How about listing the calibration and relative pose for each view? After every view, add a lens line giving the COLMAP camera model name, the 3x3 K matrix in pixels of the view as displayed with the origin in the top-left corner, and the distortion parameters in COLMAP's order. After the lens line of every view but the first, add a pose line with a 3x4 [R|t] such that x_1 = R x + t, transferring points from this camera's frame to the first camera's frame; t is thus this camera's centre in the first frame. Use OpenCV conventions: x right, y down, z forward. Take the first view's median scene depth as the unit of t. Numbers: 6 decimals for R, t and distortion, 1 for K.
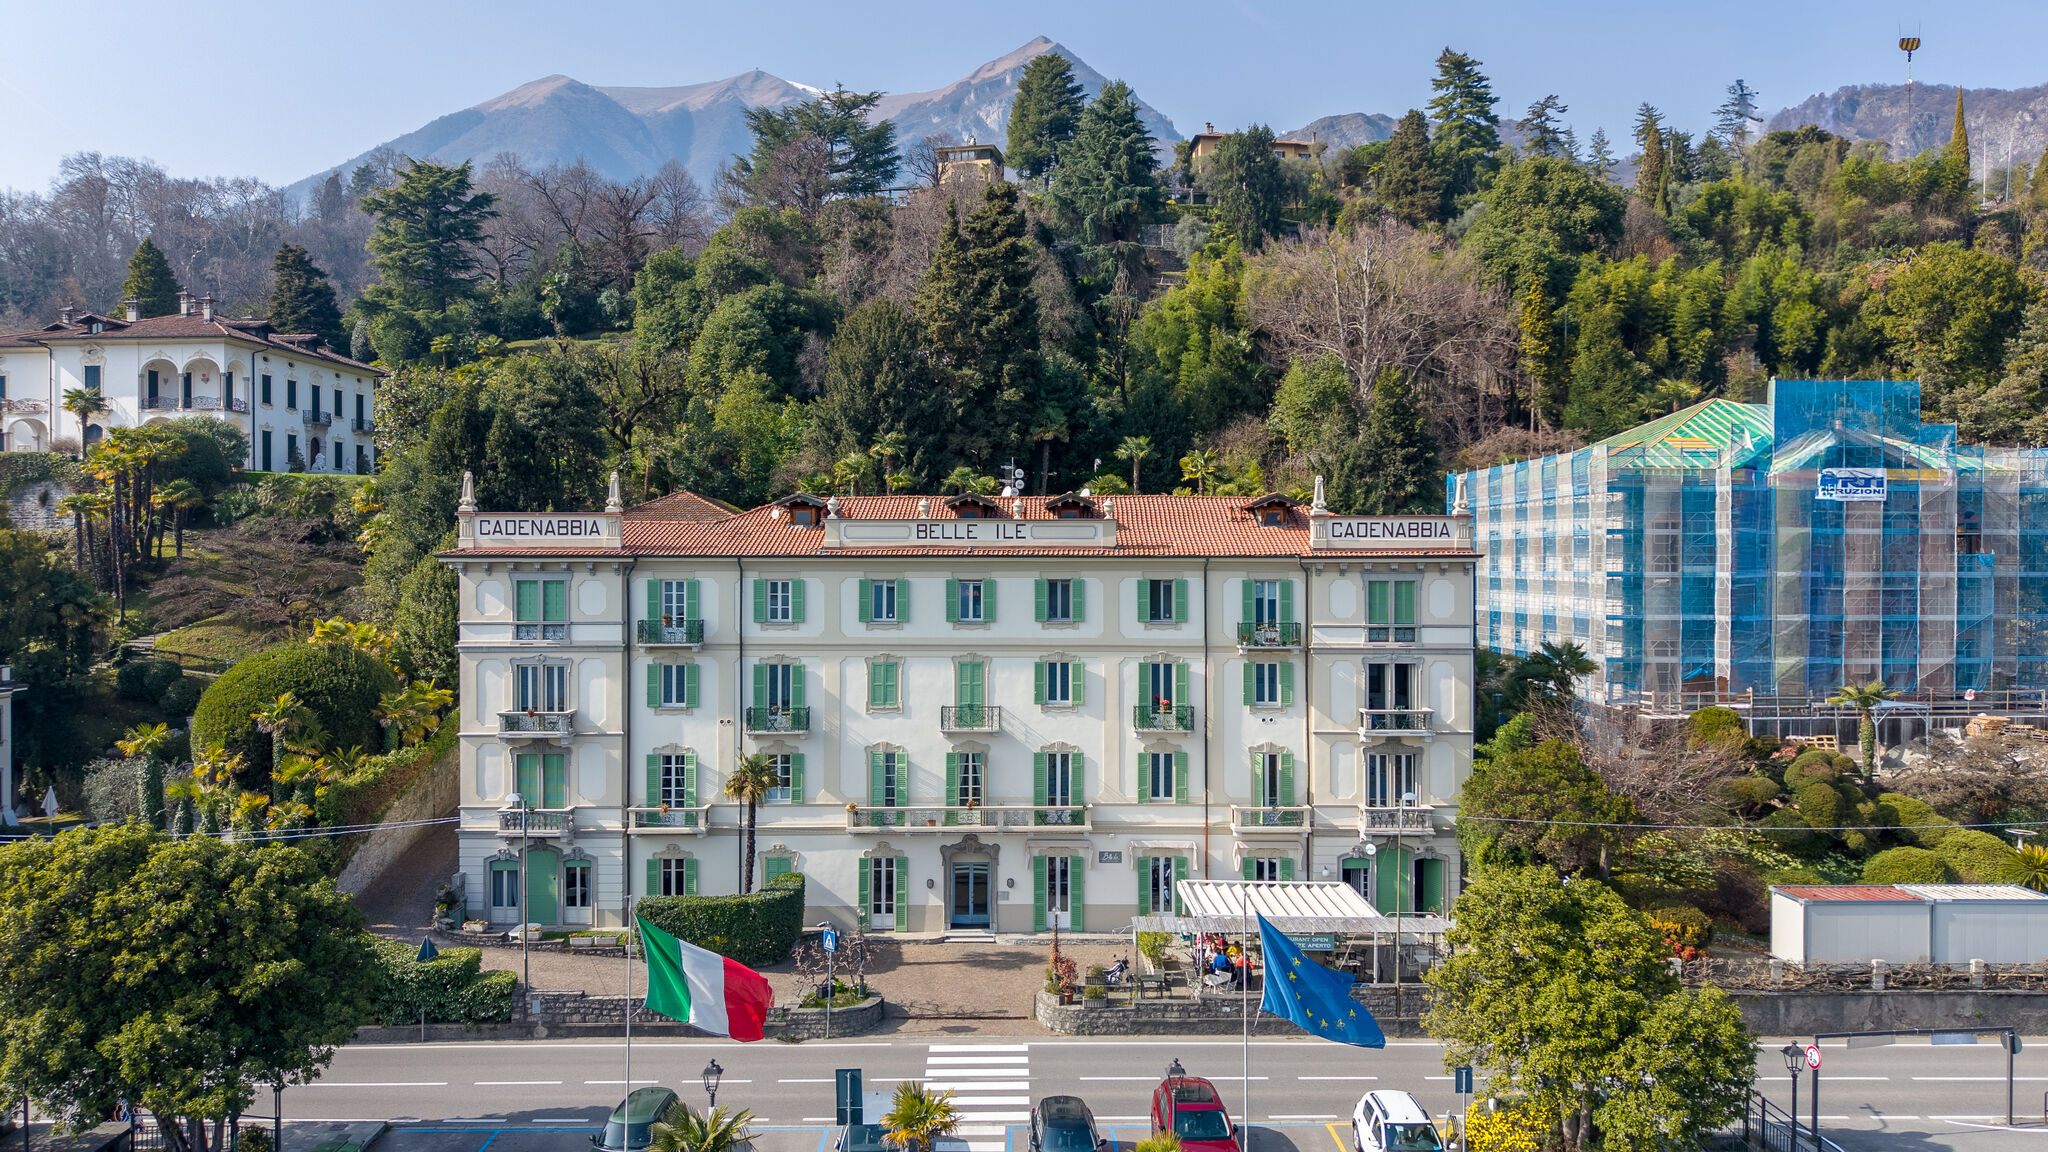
lens RADIAL K [[1374.5, 0, 1021.5], [0, 1374.5, 555.1], [0, 0, 1]] dist [0.080173, -0.105442]
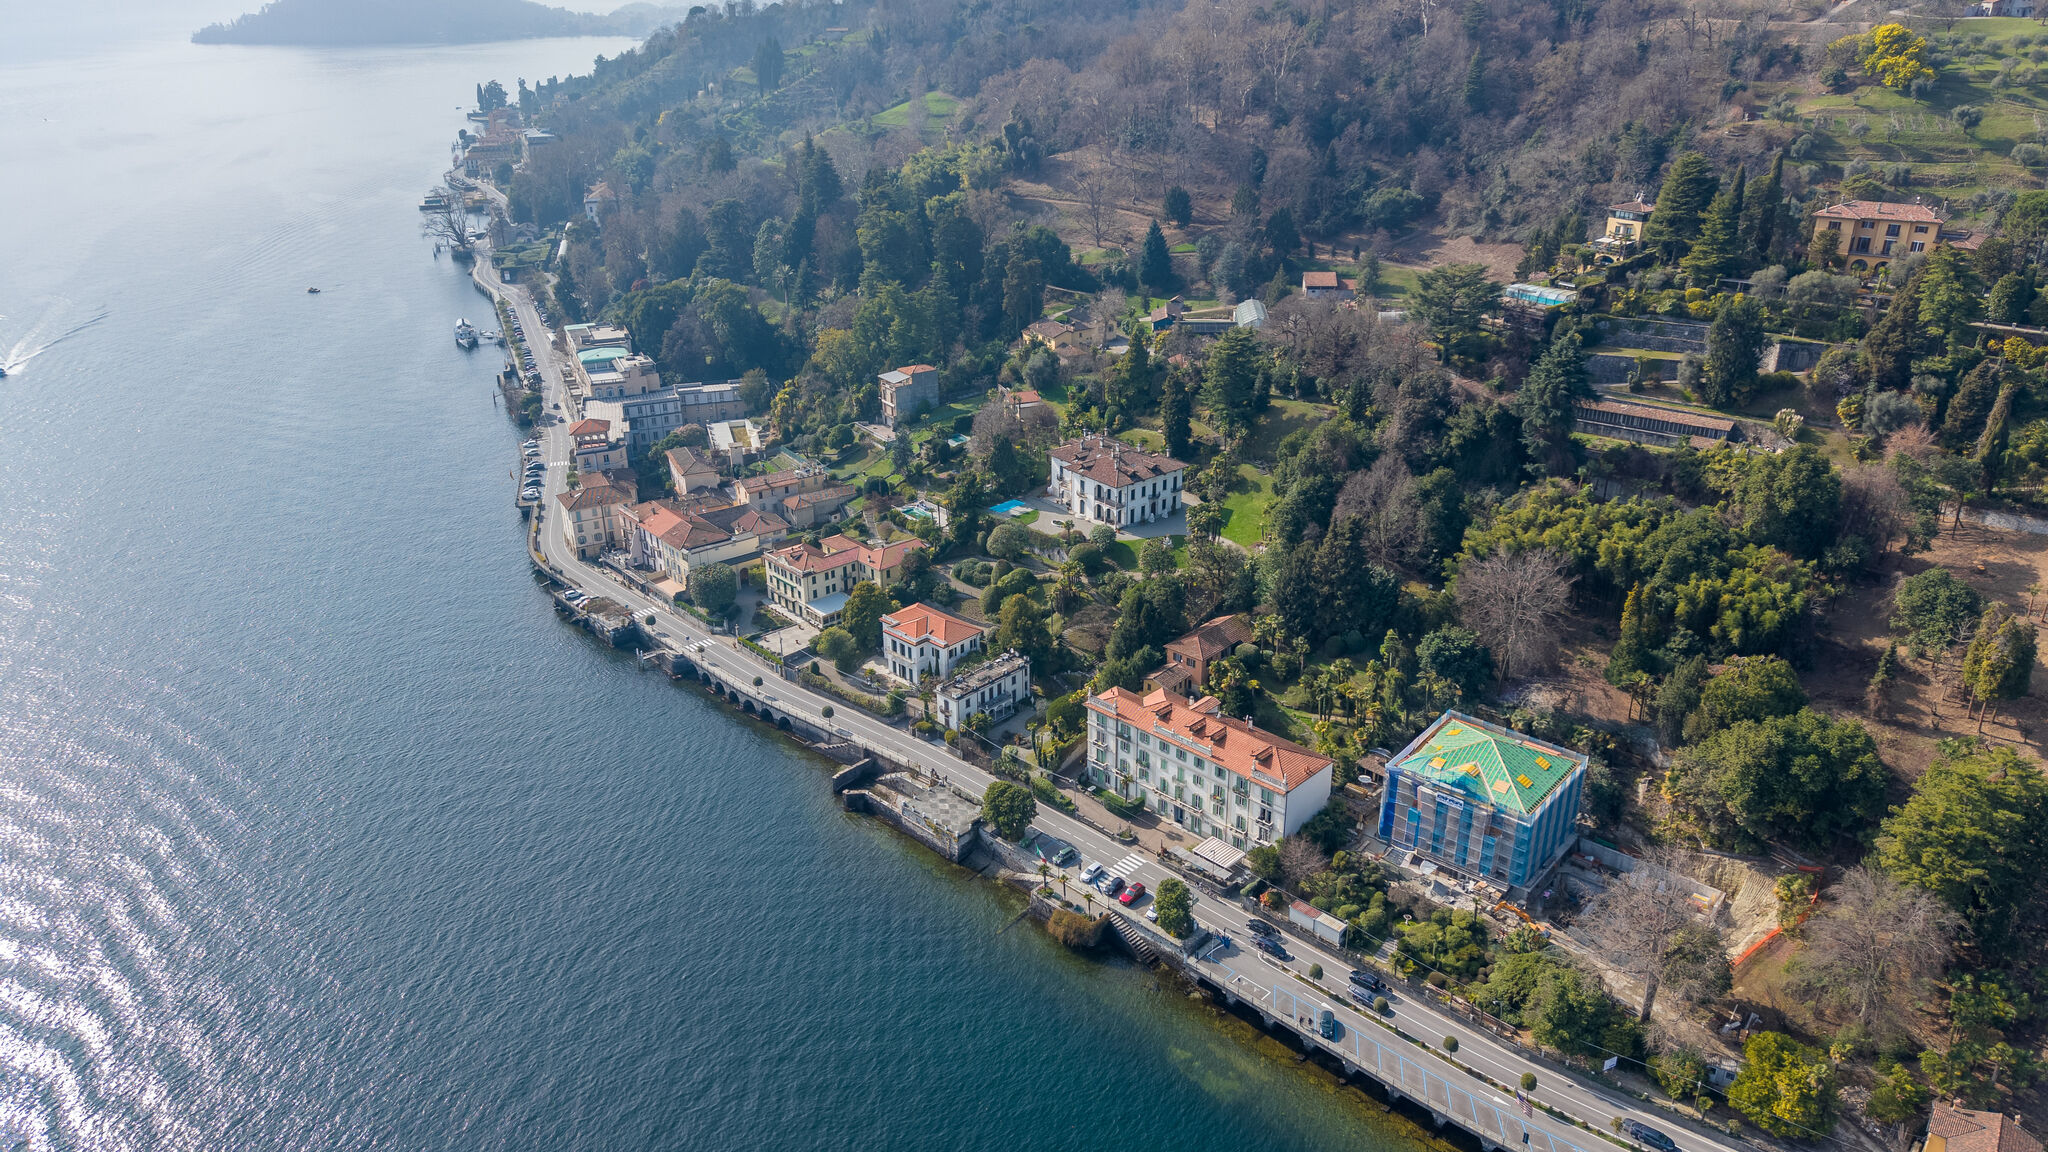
lens RADIAL K [[1374.5, 0, 1021.5], [0, 1374.5, 555.1], [0, 0, 1]] dist [0.080173, -0.105442]
pose [[0.709677, 0.272183, -0.649827, 2.115036], [0.014178, 0.916655, 0.399429, -2.145221], [0.704384, -0.292678, 0.646670, -1.796181]]
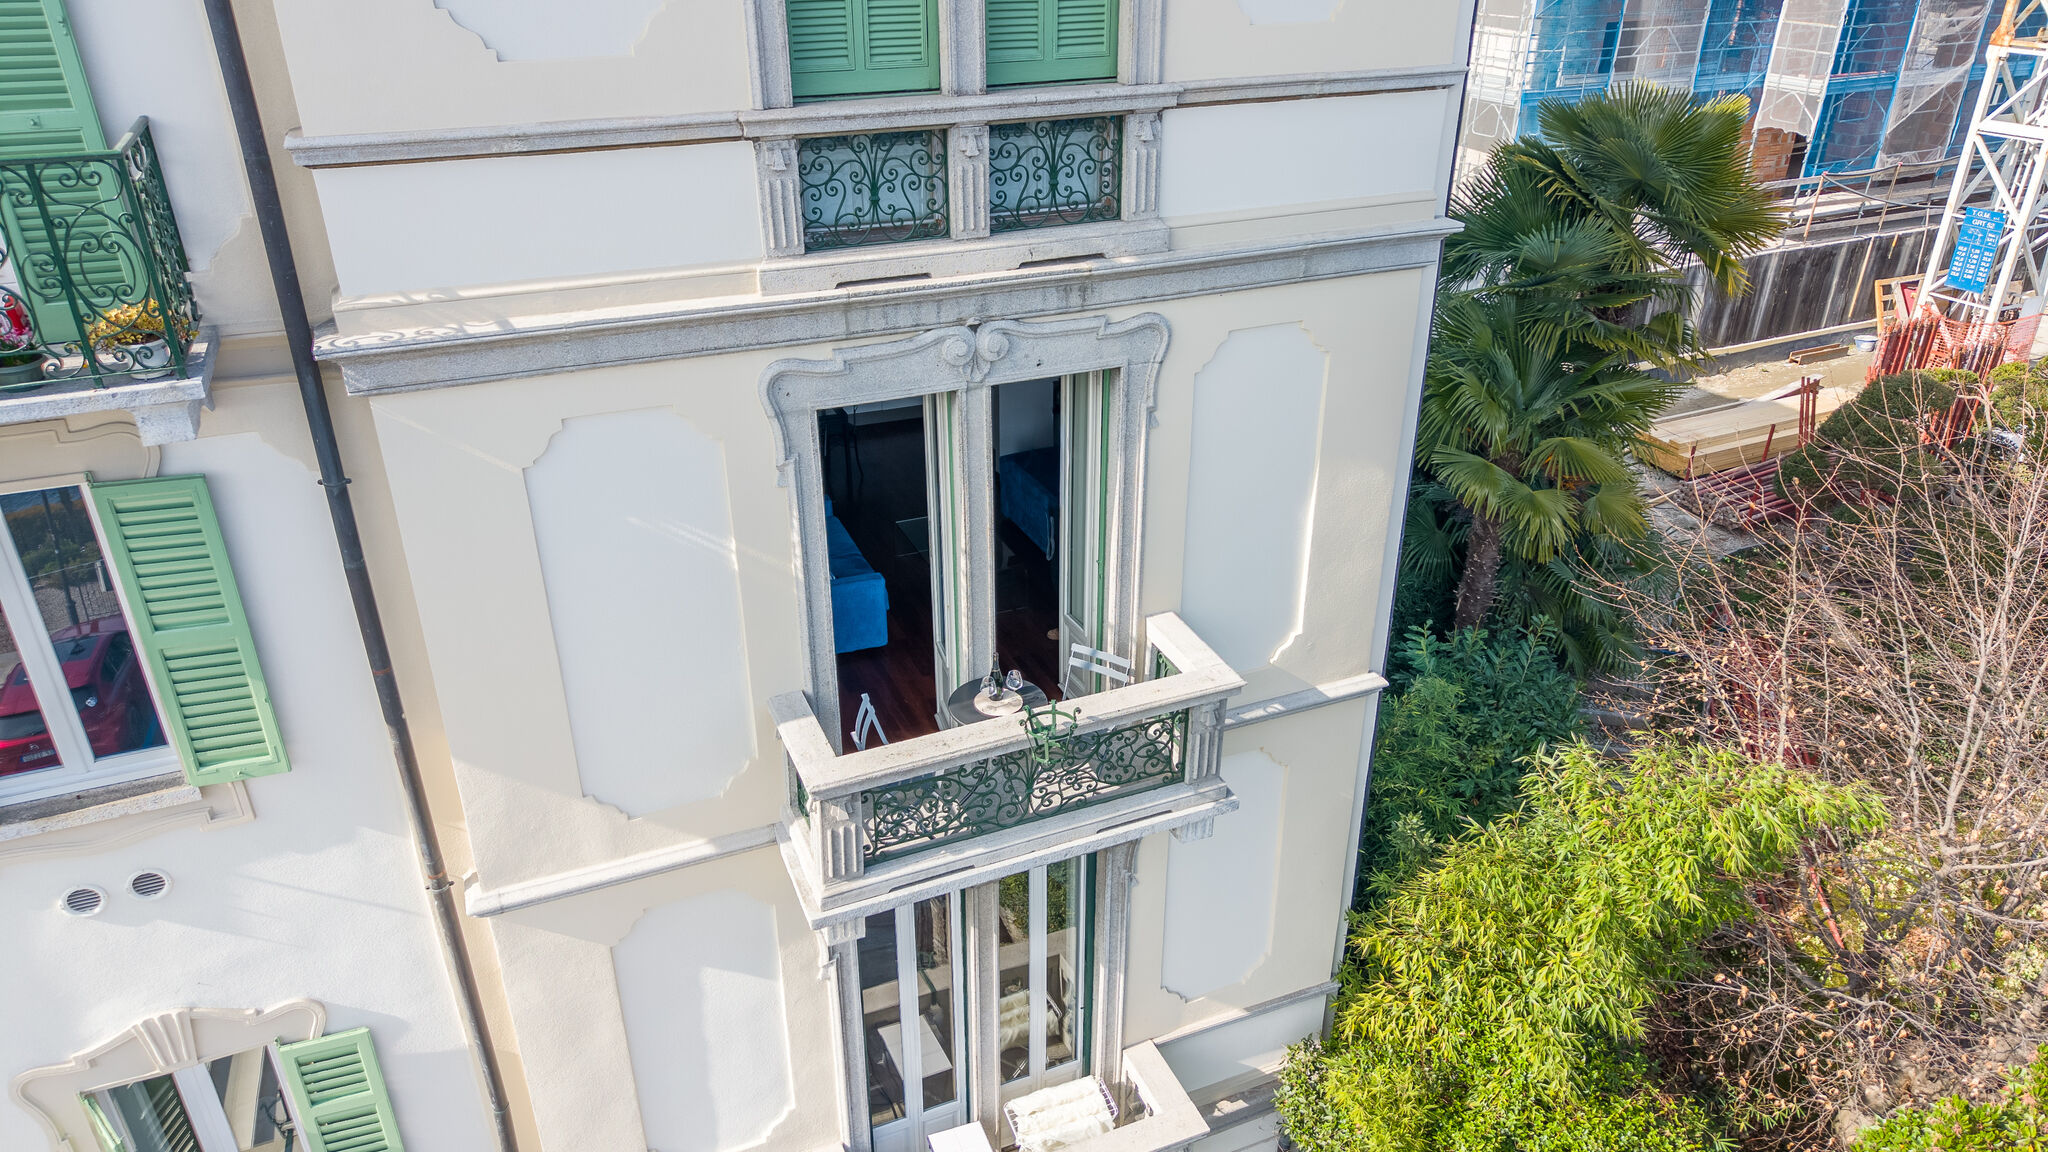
lens RADIAL K [[1384.5, 0, 1024.0], [0, 1384.5, 576.0], [0, 0, 1]] dist [0.011080, 0.001261]
pose [[0.932020, -0.170733, 0.319669, 0.223650], [0.002018, 0.884507, 0.466523, 0.029362], [-0.362400, -0.434164, 0.824723, 0.871656]]
